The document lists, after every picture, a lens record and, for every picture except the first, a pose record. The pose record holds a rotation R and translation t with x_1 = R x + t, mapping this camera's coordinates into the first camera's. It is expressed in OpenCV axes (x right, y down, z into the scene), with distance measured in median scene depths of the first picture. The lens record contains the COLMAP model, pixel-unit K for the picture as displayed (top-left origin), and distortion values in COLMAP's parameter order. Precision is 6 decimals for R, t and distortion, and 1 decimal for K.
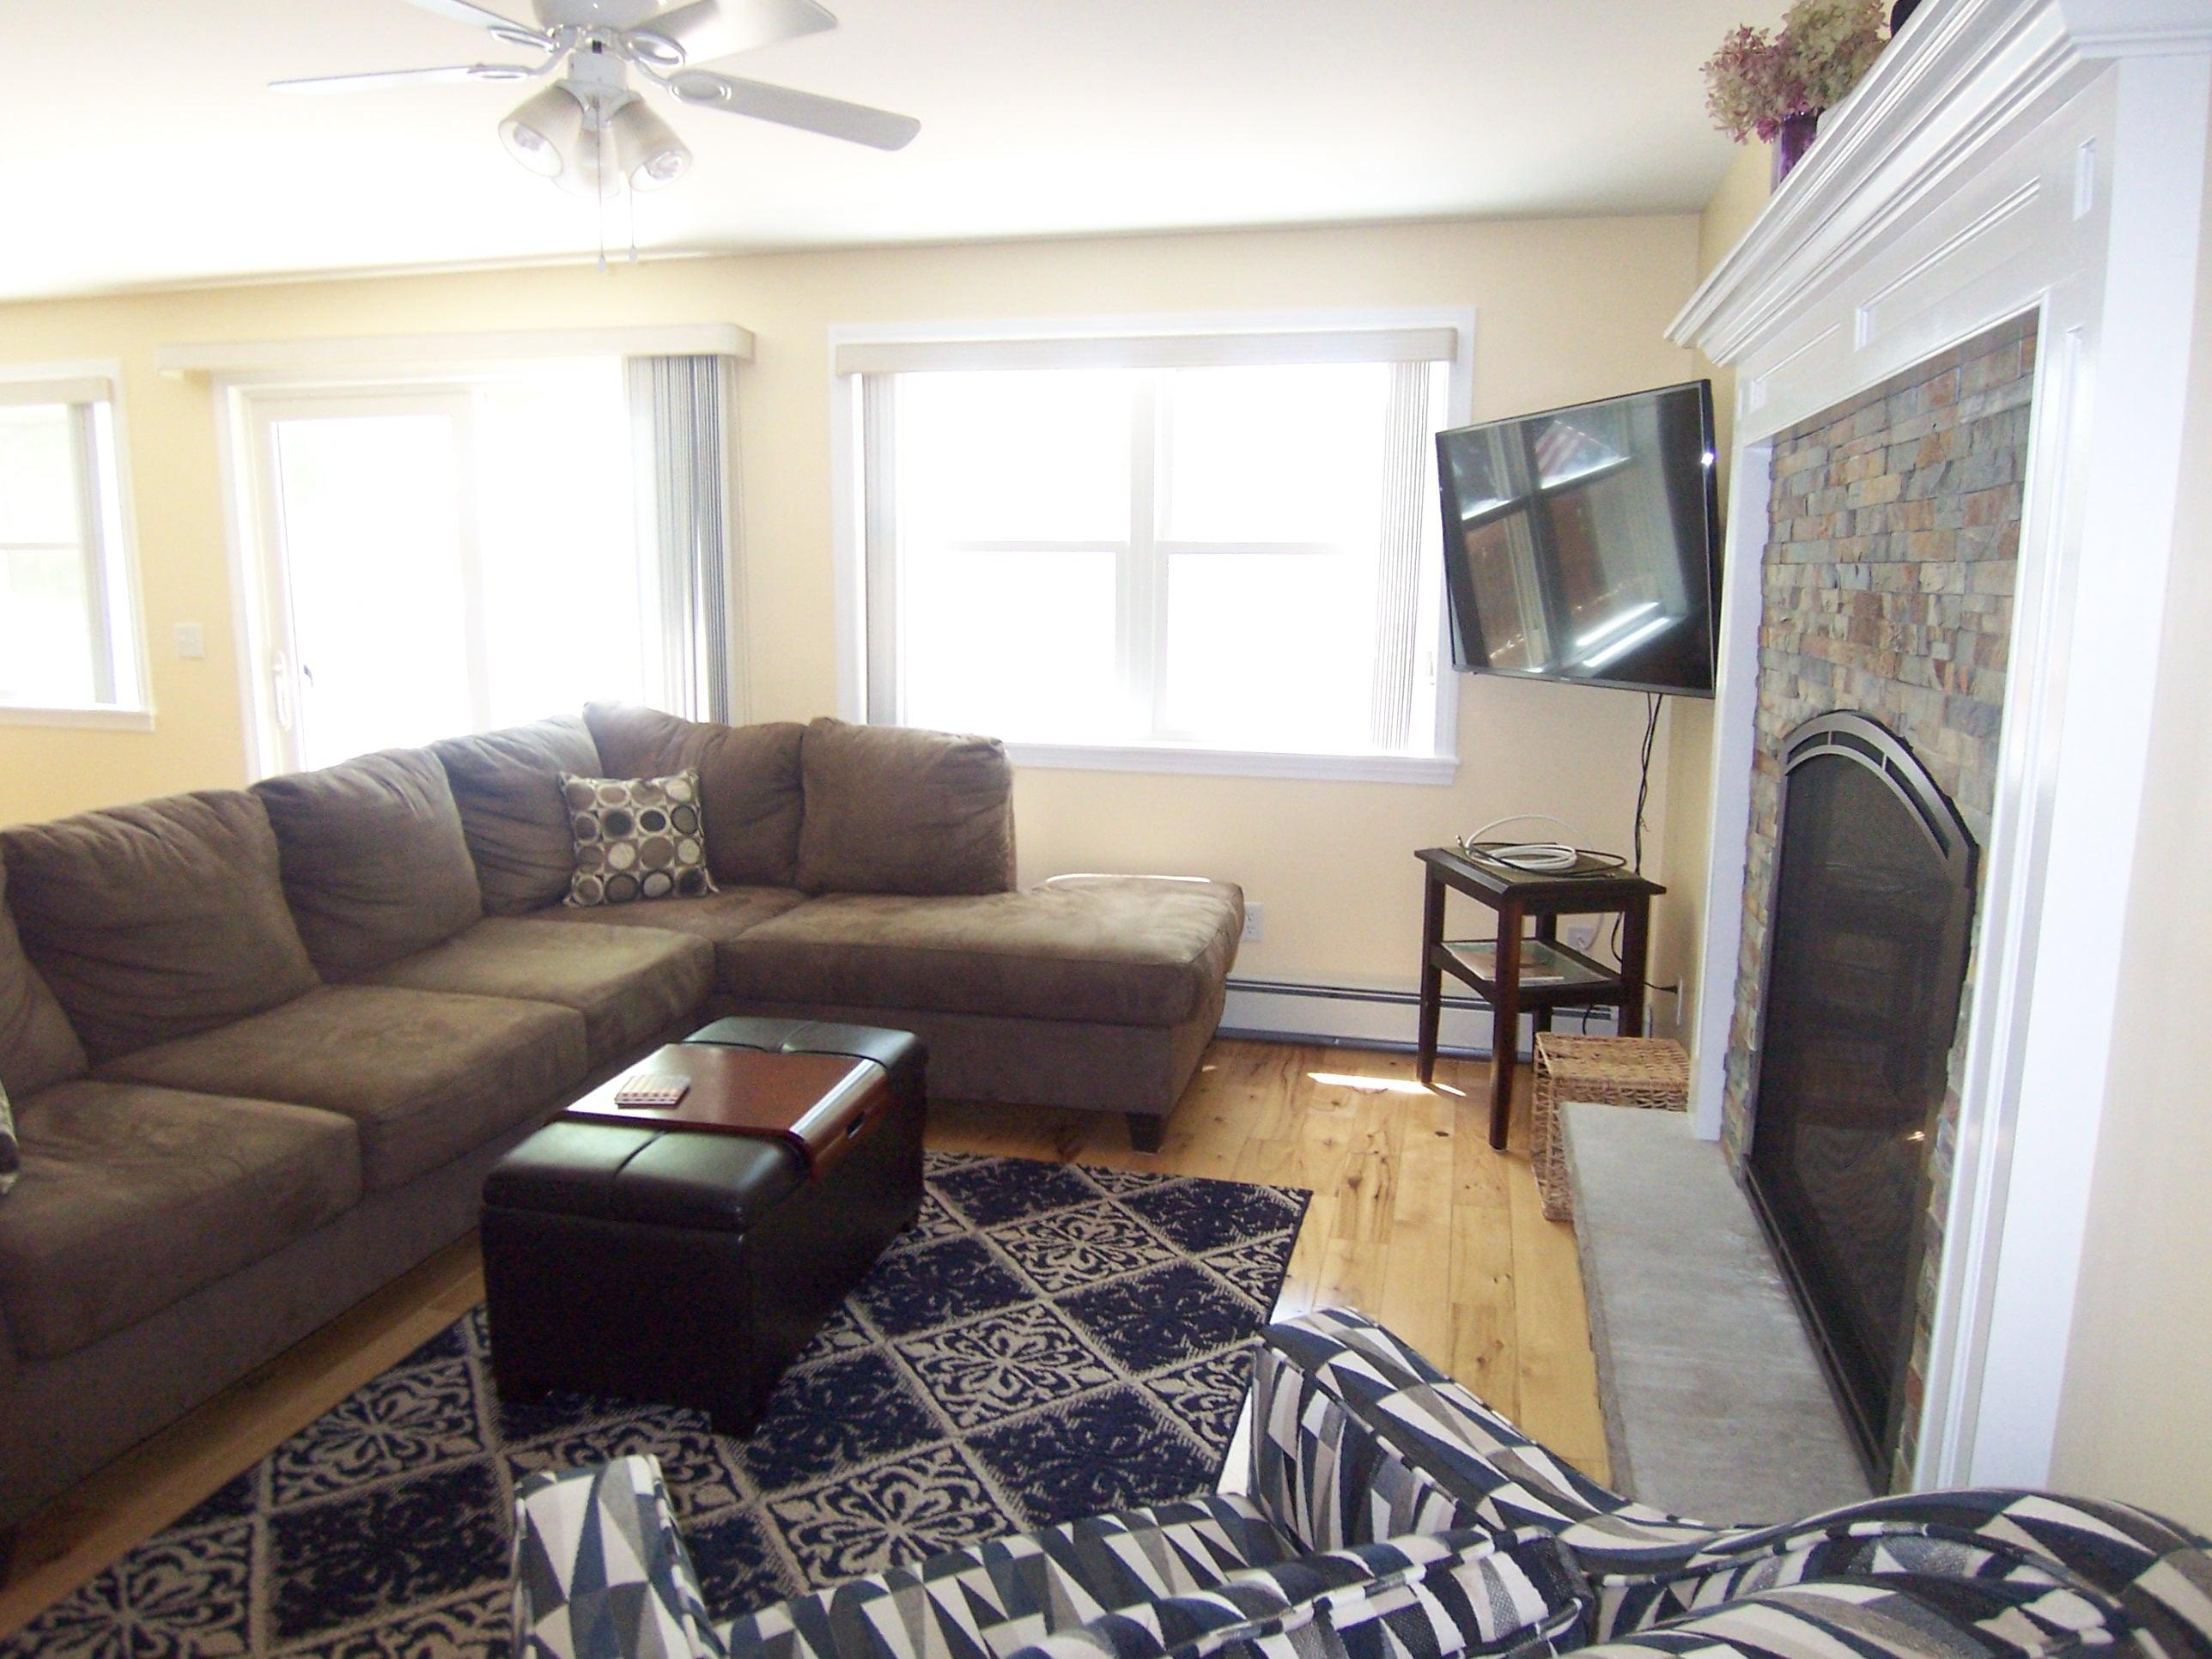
lens RADIAL K [[1502.6, 0, 1114.2], [0, 1502.6, 830.5], [0, 0, 1]] dist [-0.003222, -0.050828]
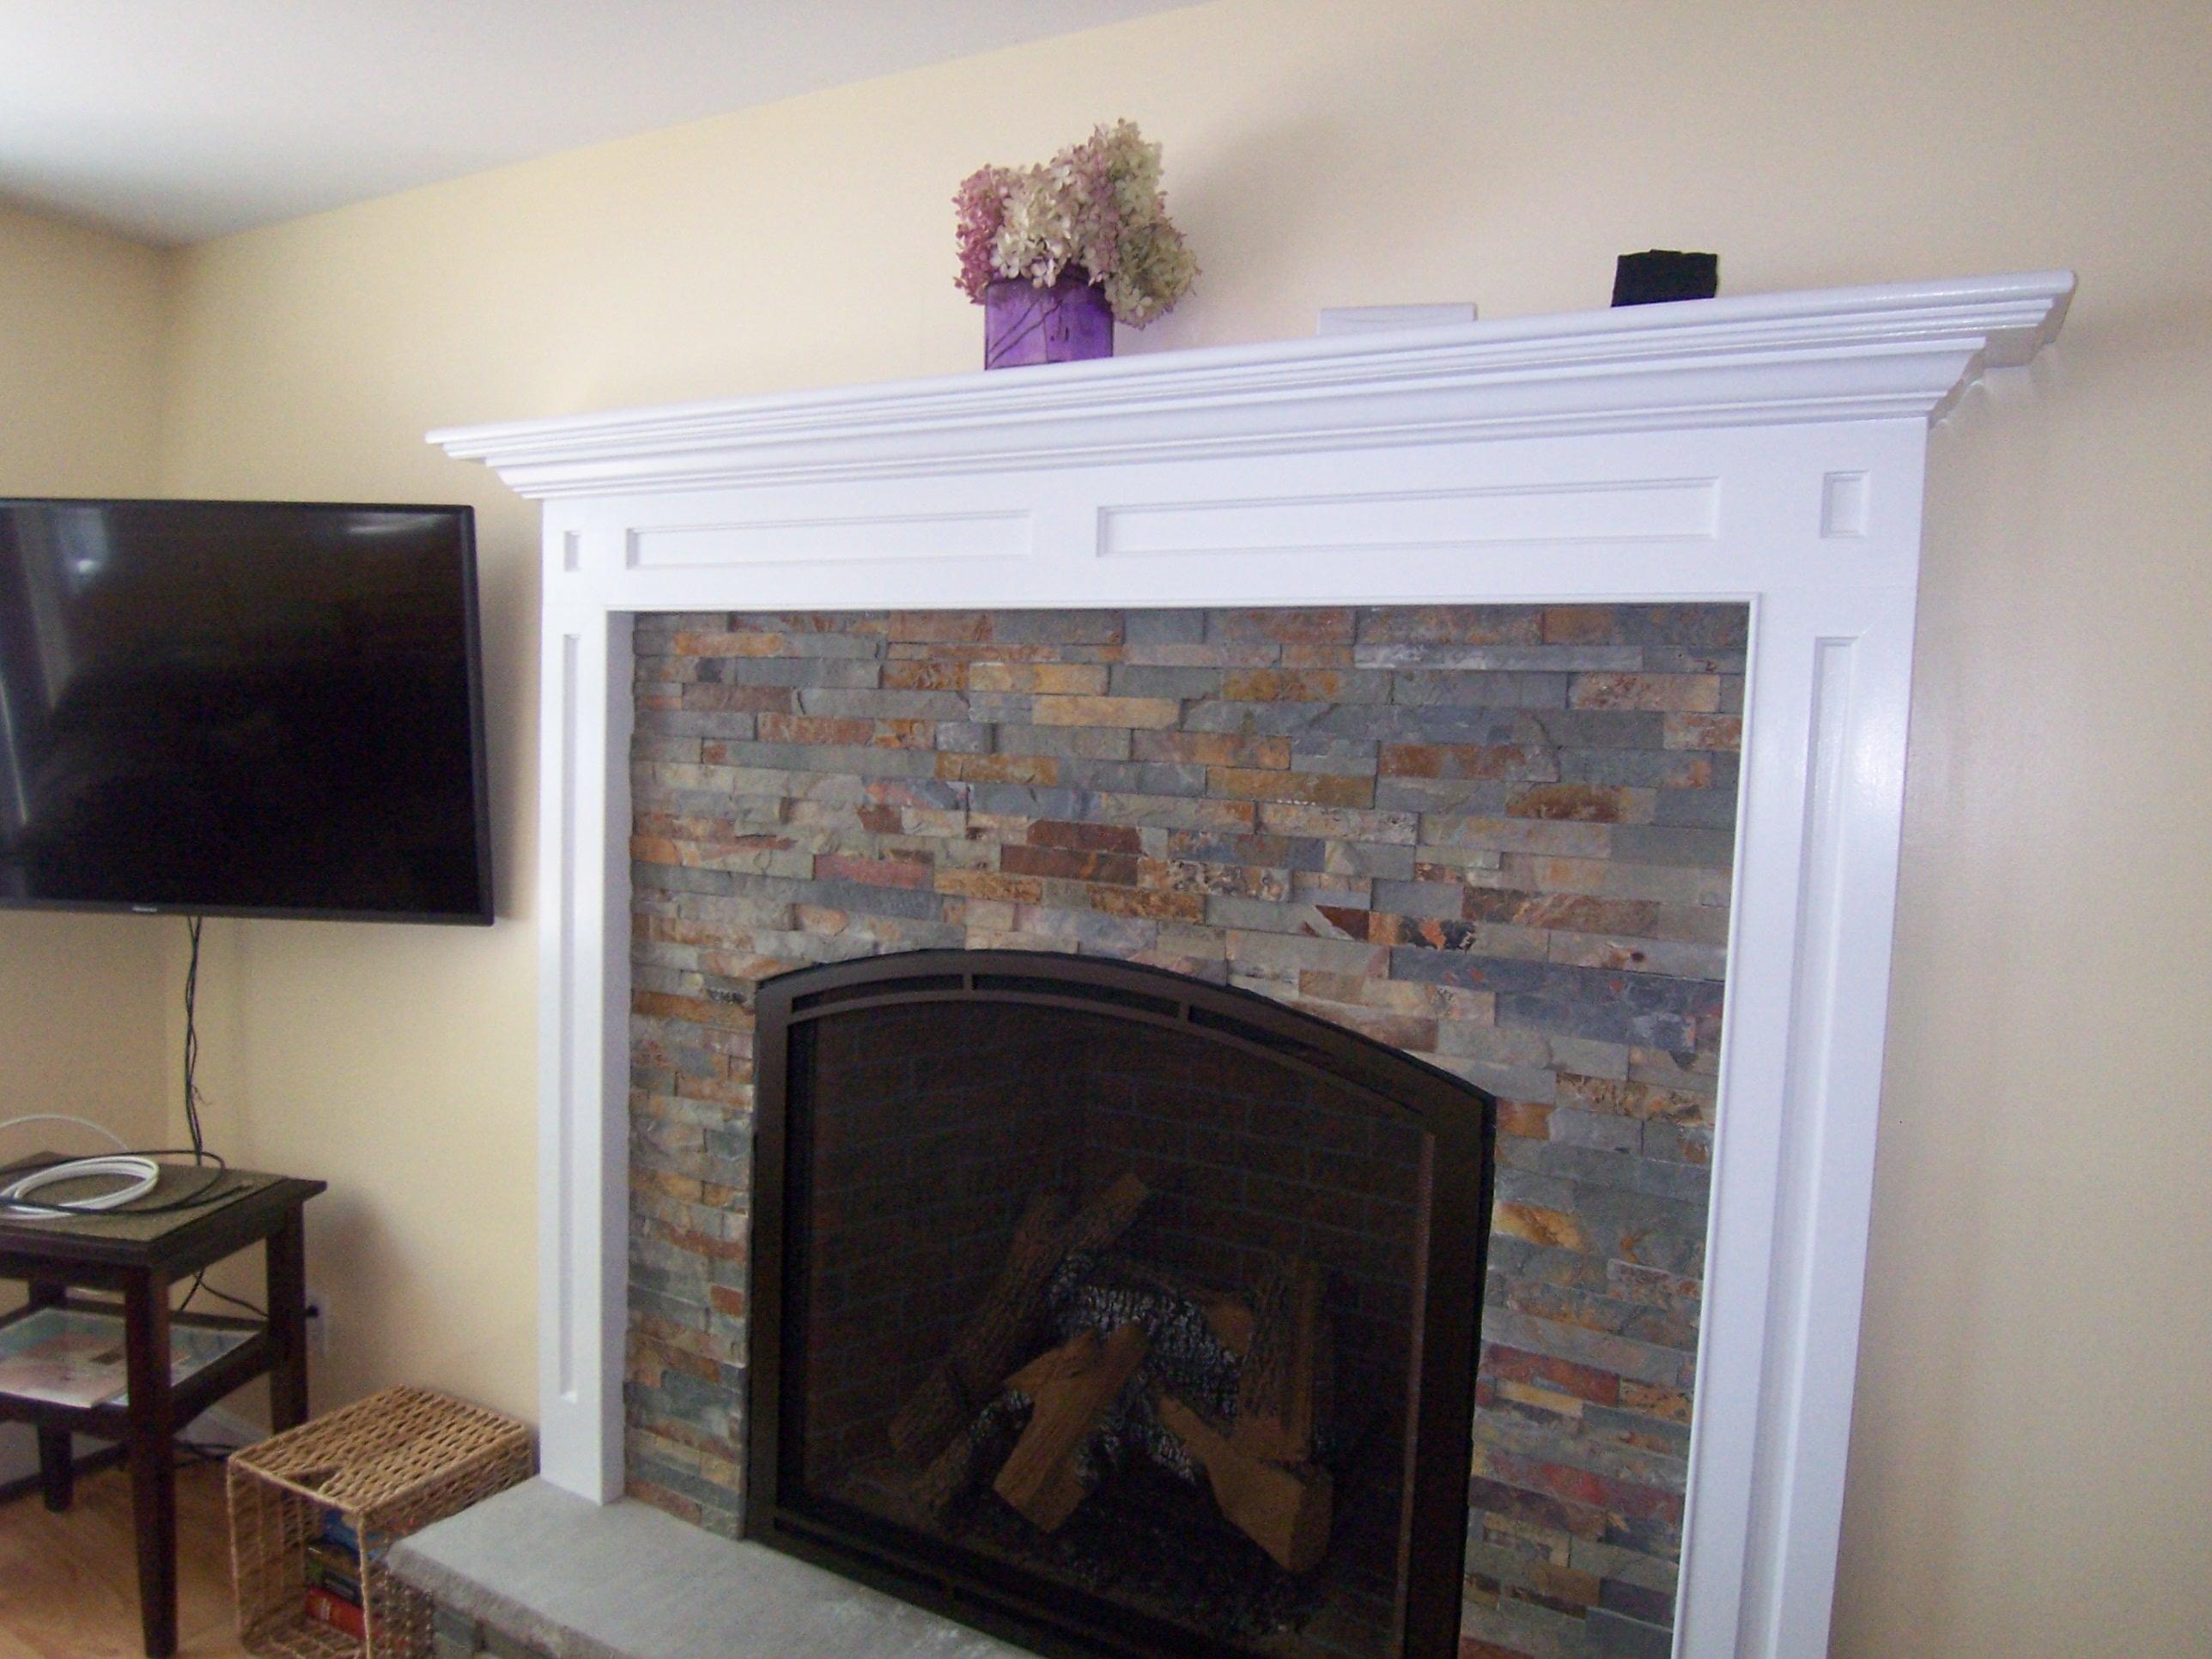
lens RADIAL K [[1498.4, 0, 1101.3], [0, 1498.4, 840.7], [0, 0, 1]] dist [0.015591, -0.071260]
pose [[0.286307, -0.059214, 0.956306, -0.161659], [0.121248, 0.992304, 0.025143, -0.077976], [-0.950435, 0.108752, 0.291283, 0.332031]]
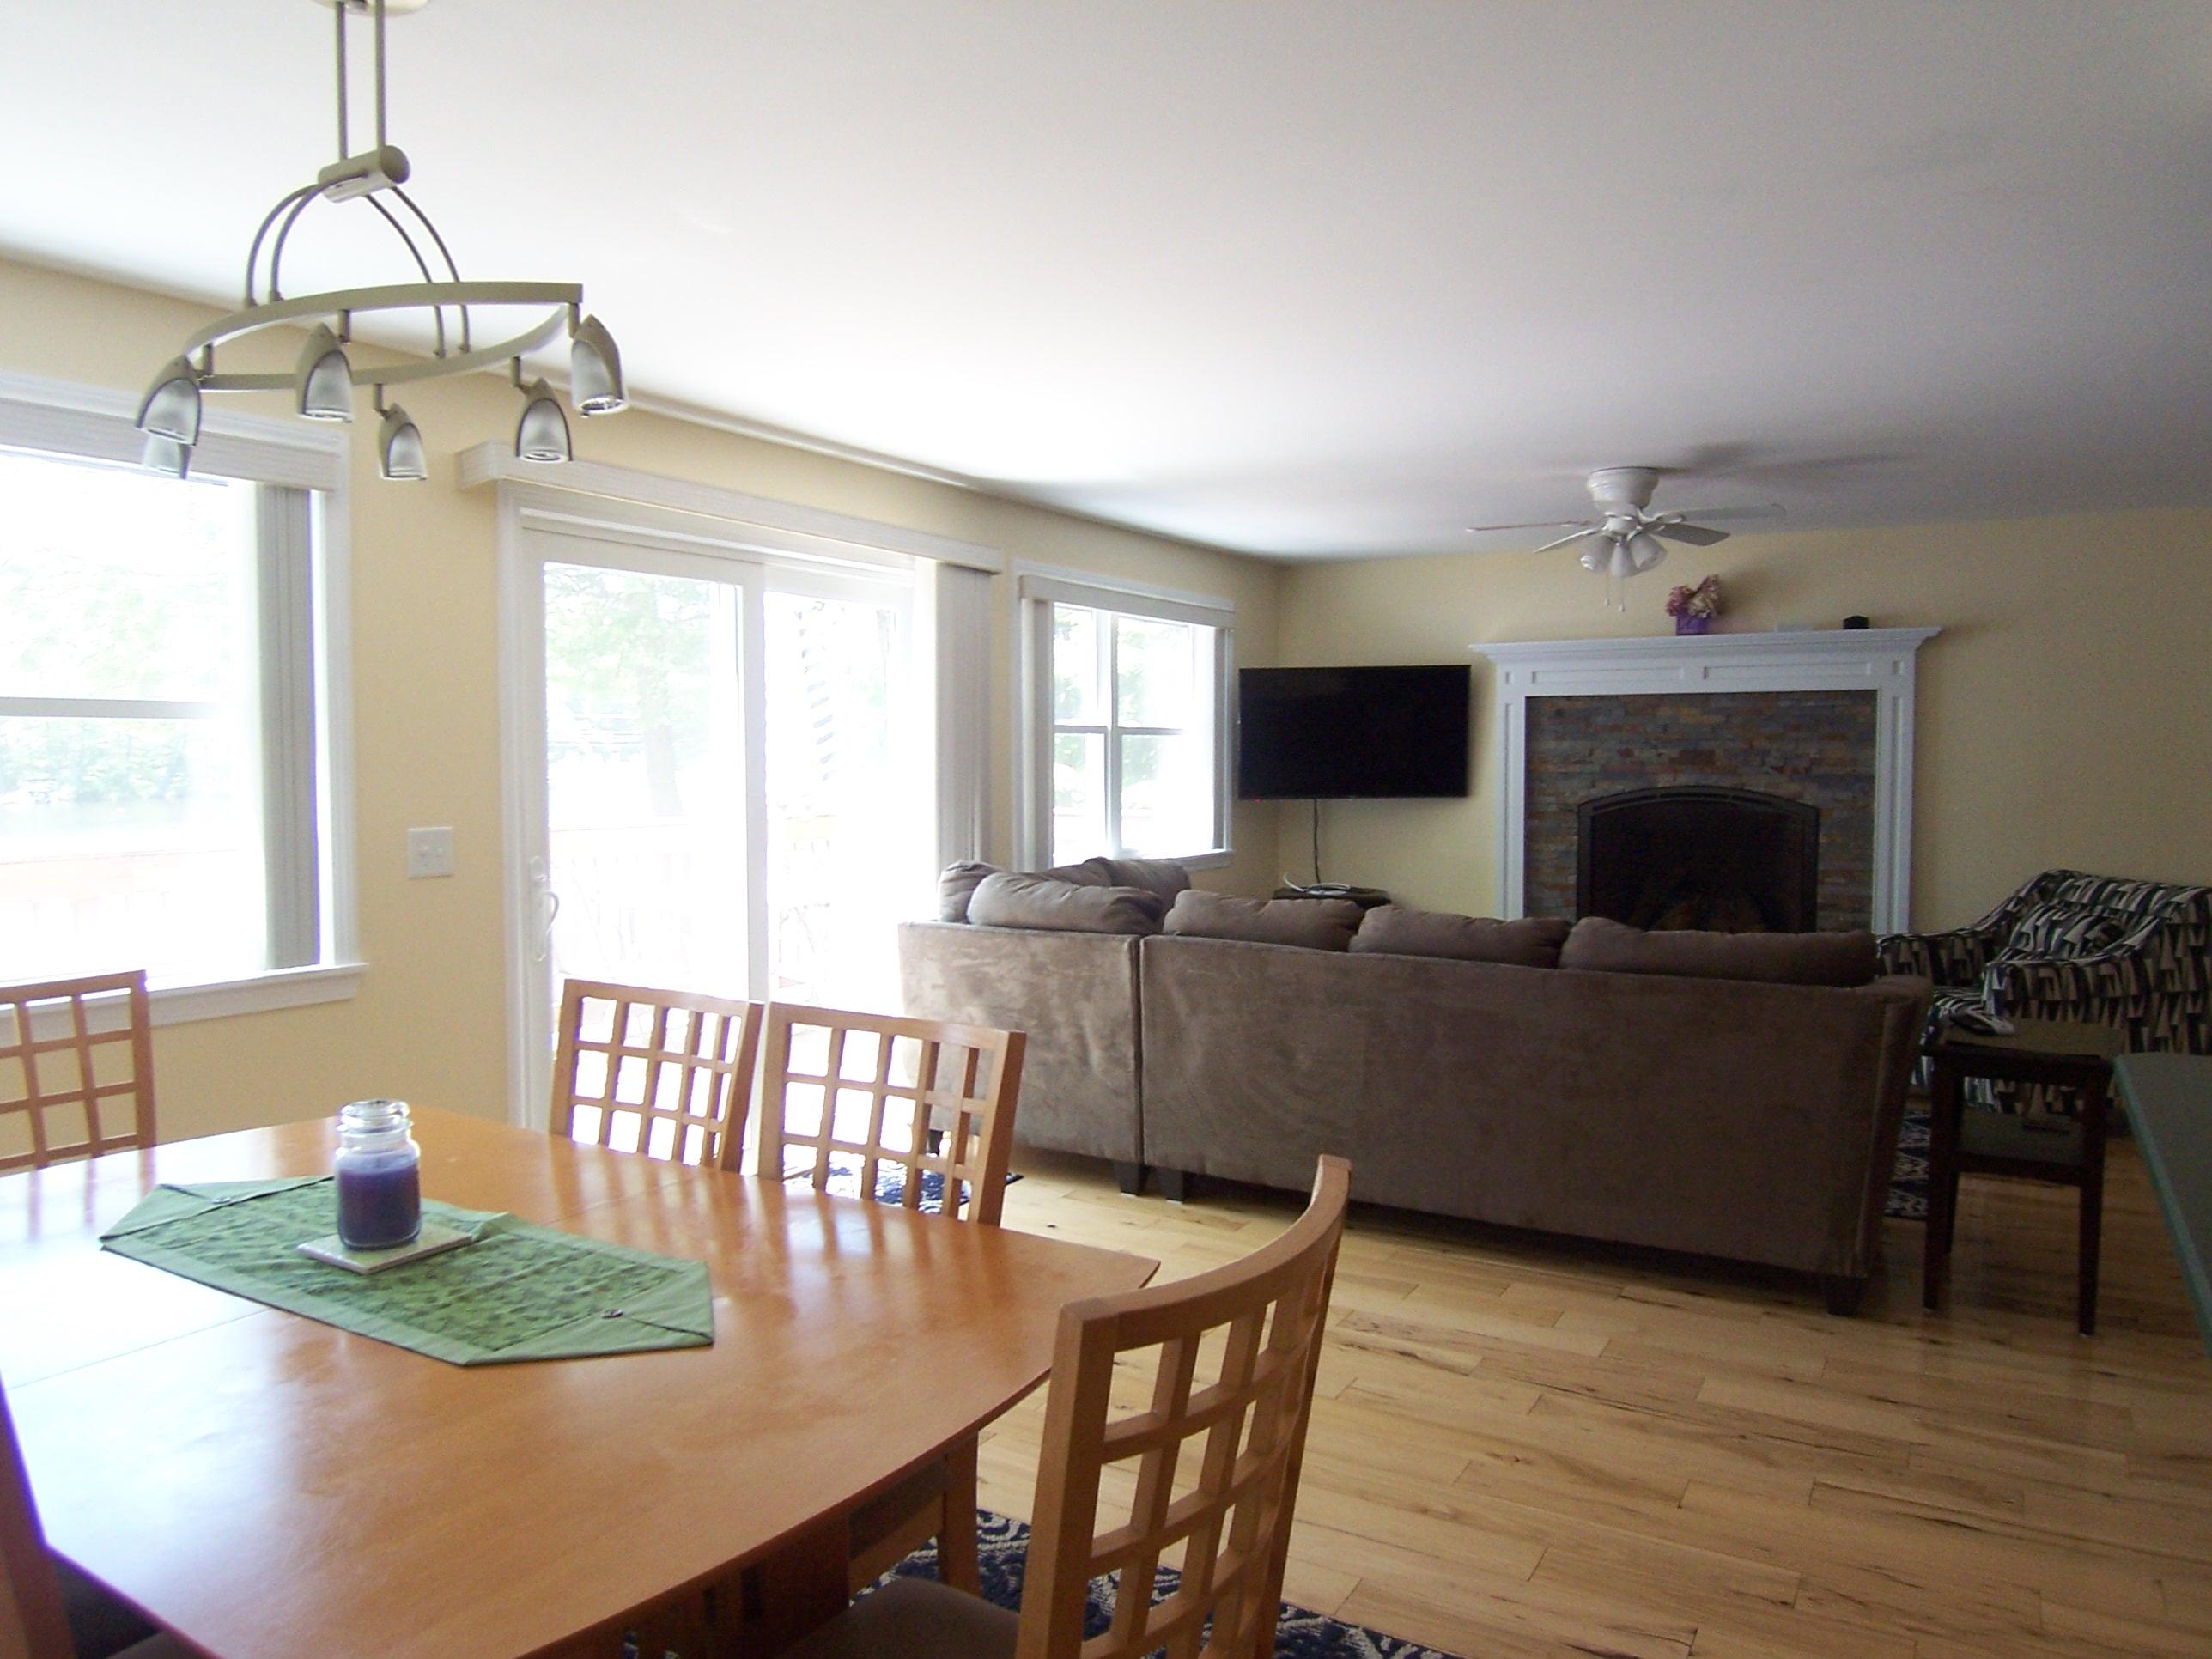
lens RADIAL K [[1502.6, 0, 1114.2], [0, 1502.6, 830.5], [0, 0, 1]] dist [-0.003222, -0.050828]
pose [[0.292424, -0.058752, 0.954482, -1.412583], [0.164829, 0.986269, 0.010210, -0.105281], [-0.941976, 0.154341, 0.298093, 0.572193]]
